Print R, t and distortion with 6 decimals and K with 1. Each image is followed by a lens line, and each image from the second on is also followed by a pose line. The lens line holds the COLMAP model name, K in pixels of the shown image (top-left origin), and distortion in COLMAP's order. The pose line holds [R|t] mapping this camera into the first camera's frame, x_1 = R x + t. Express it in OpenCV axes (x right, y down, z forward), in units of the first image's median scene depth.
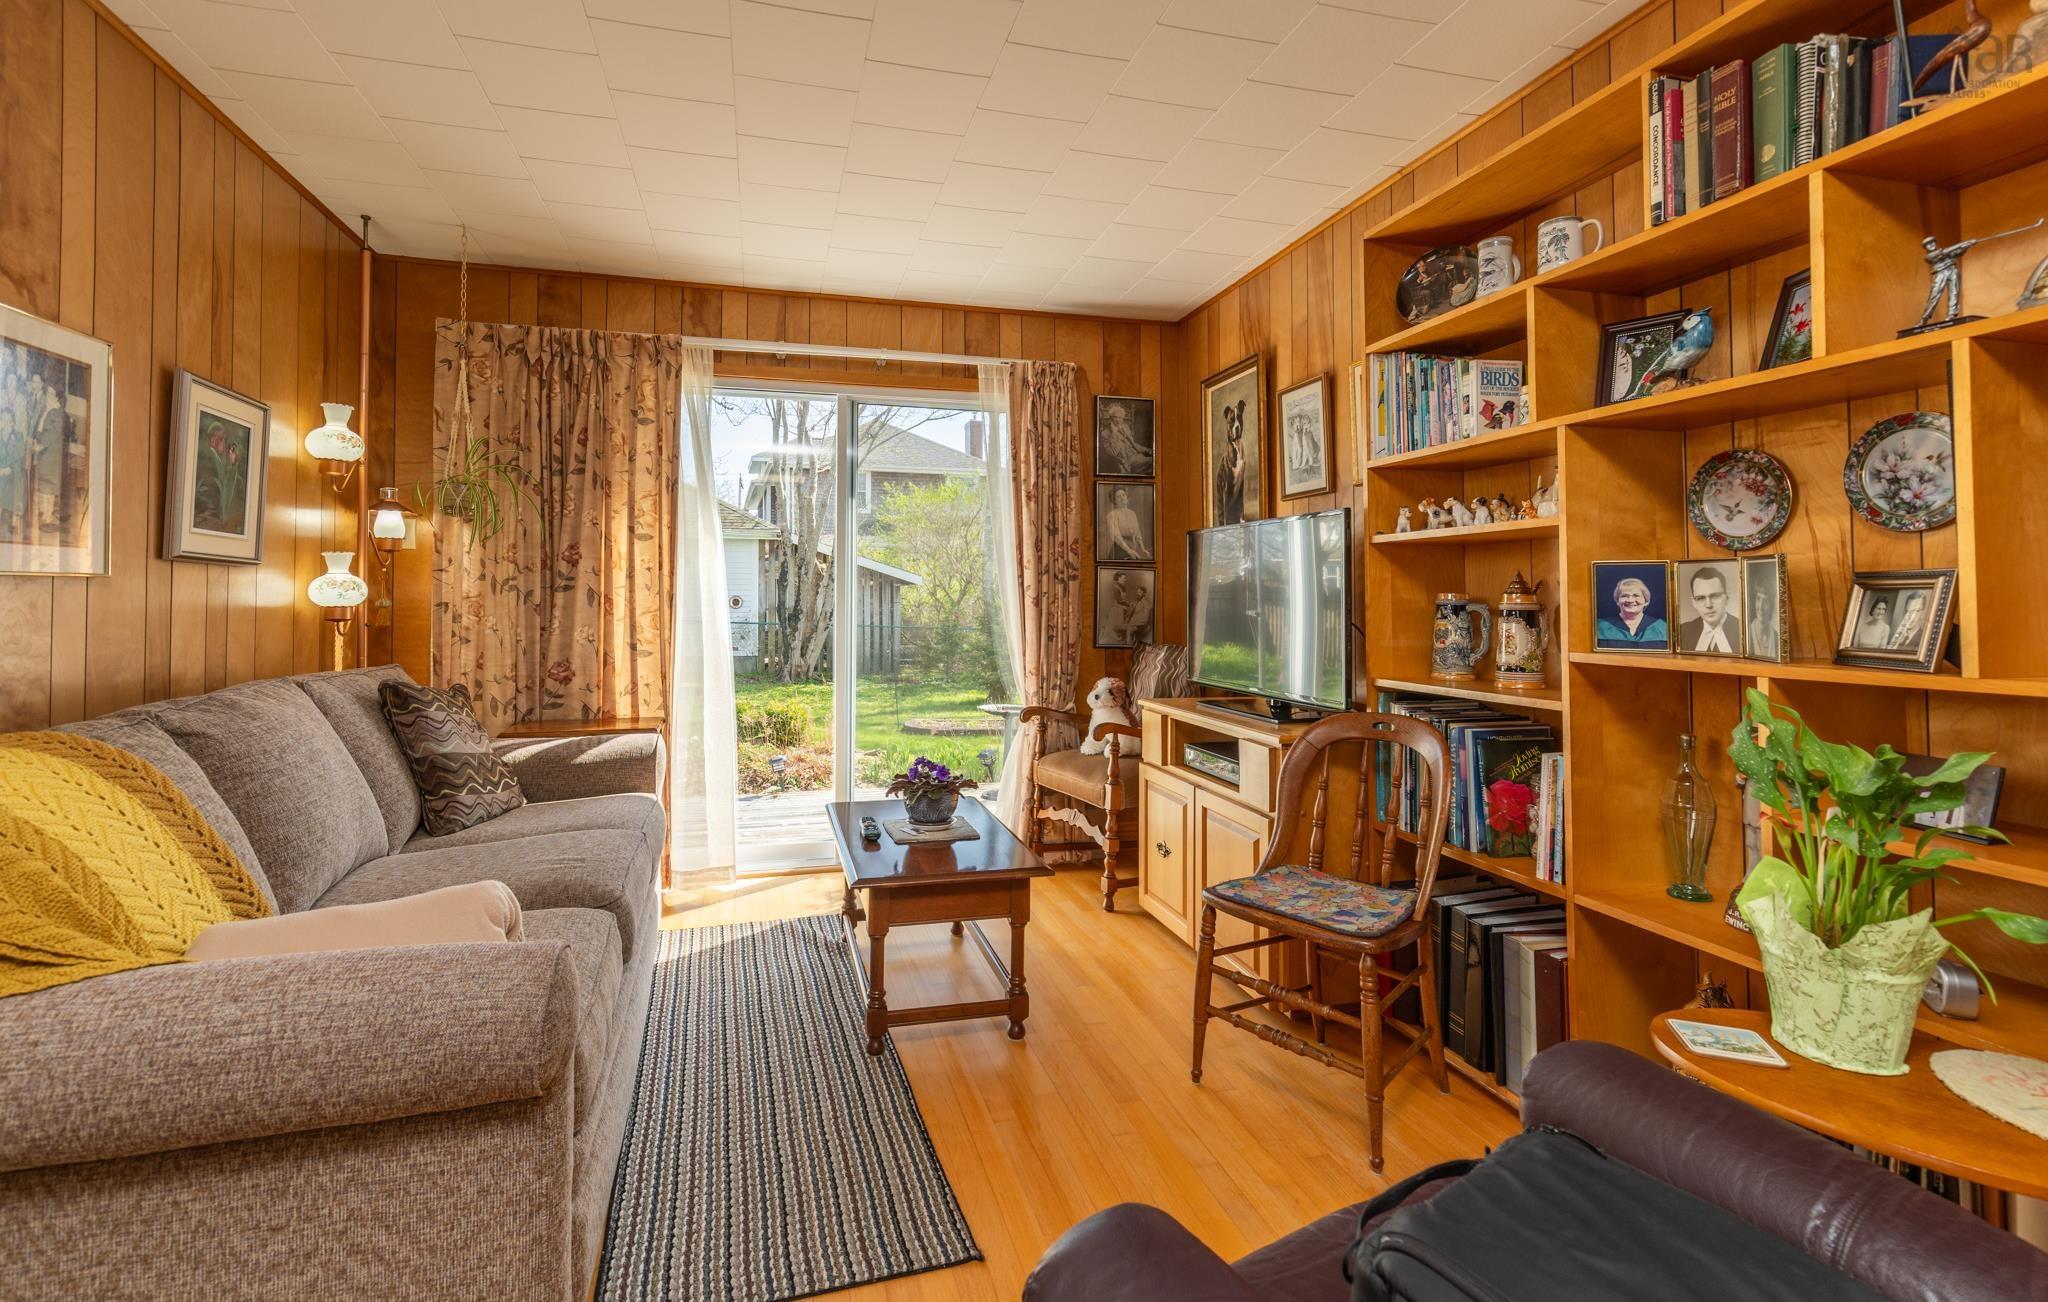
lens RADIAL K [[941.9, 0, 1025.7], [0, 941.9, 577.3], [0, 0, 1]] dist [-0.001940, -0.000292]
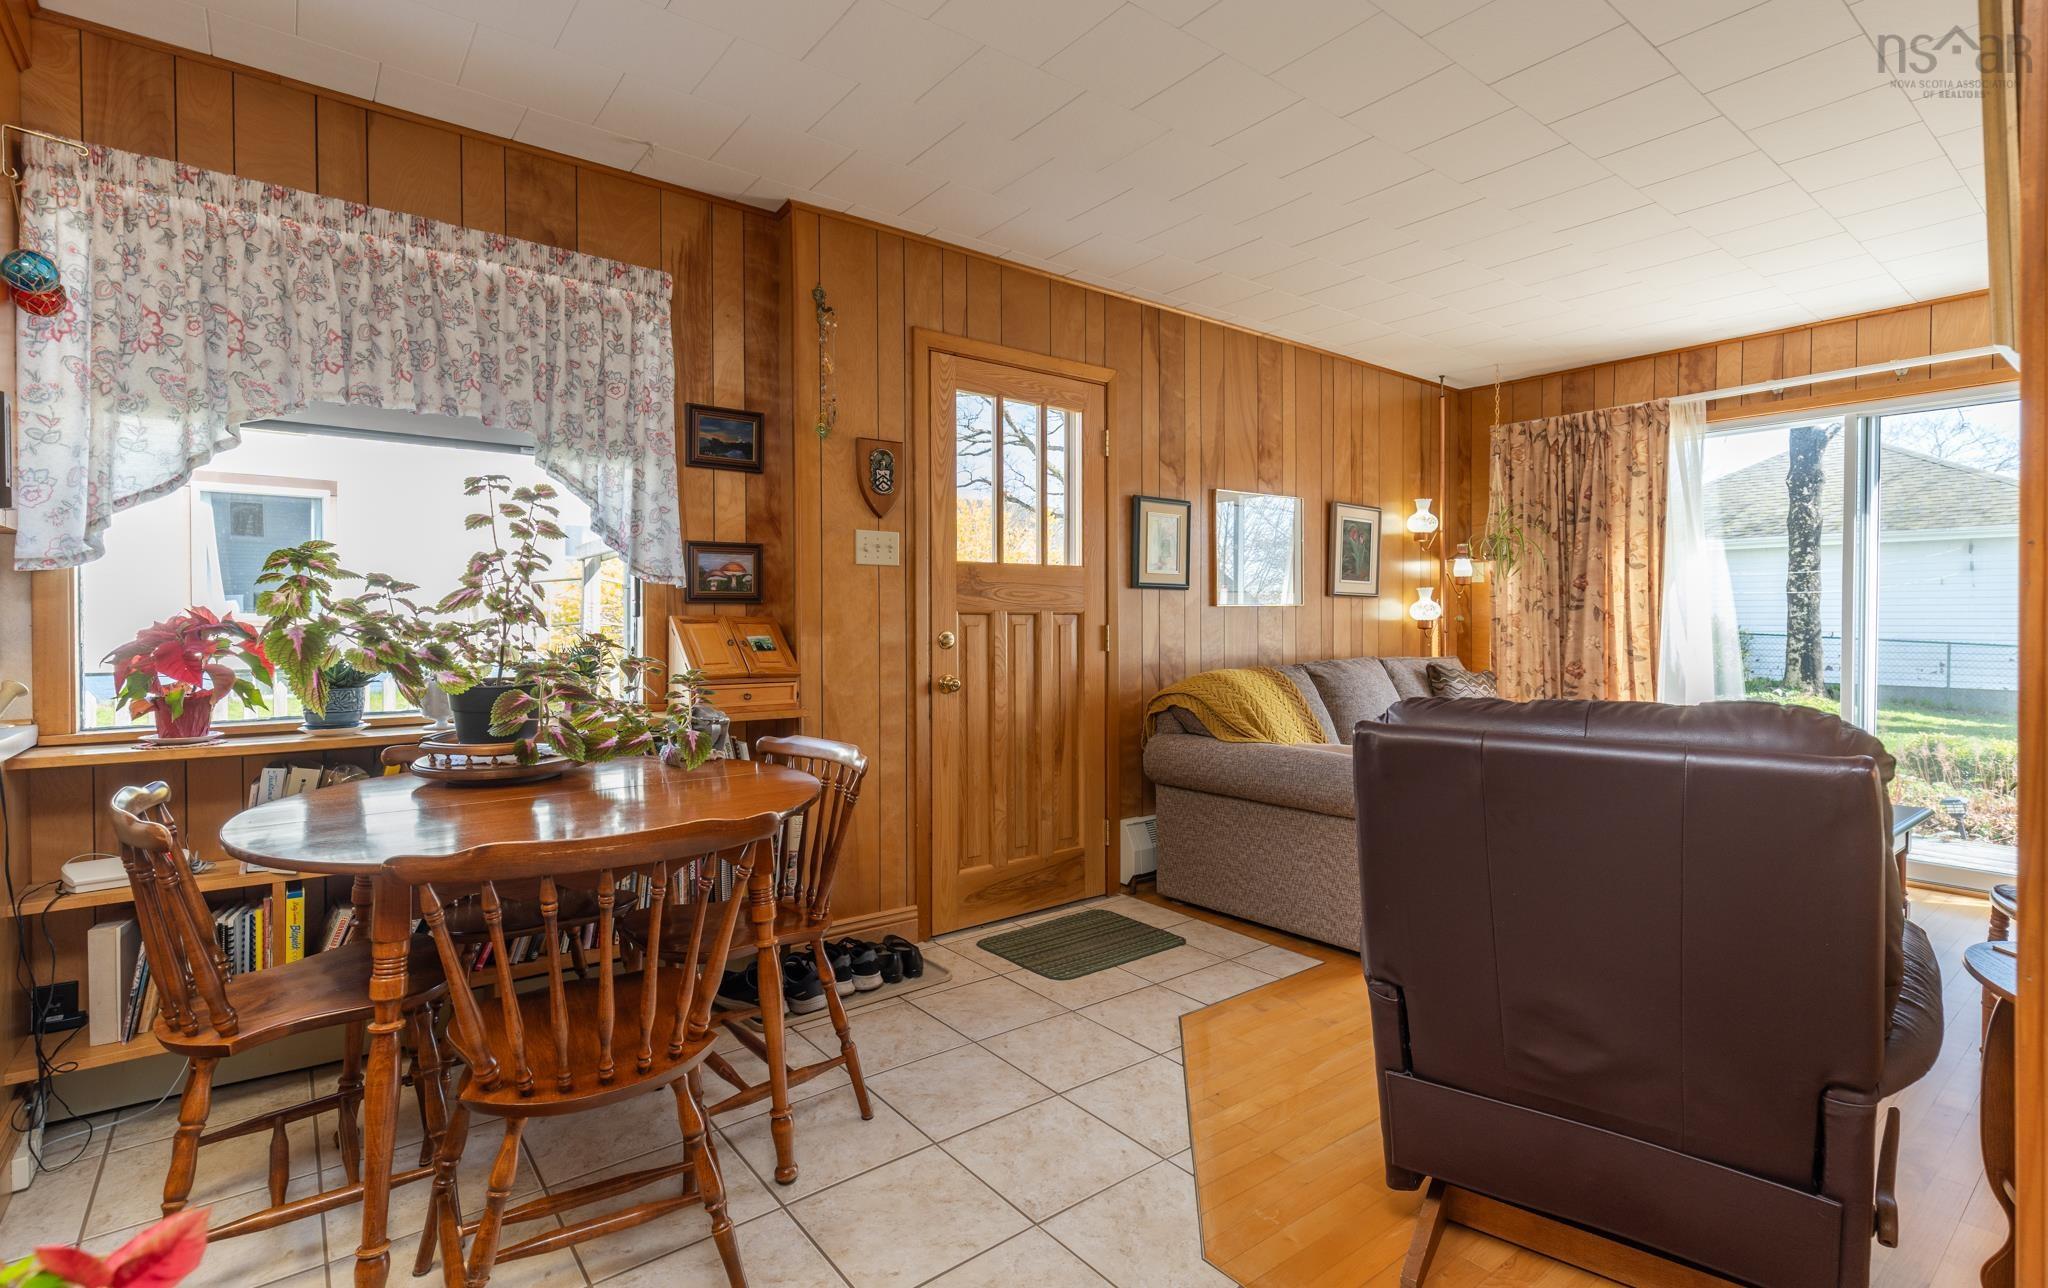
lens RADIAL K [[946.4, 0, 1023.2], [0, 946.4, 632.4], [0, 0, 1]] dist [0.001892, 0.000231]
pose [[0.384834, 0.013545, -0.922886, 0.458898], [0.024177, 0.999401, 0.024750, -0.005223], [0.922669, -0.031837, 0.384277, -0.254774]]
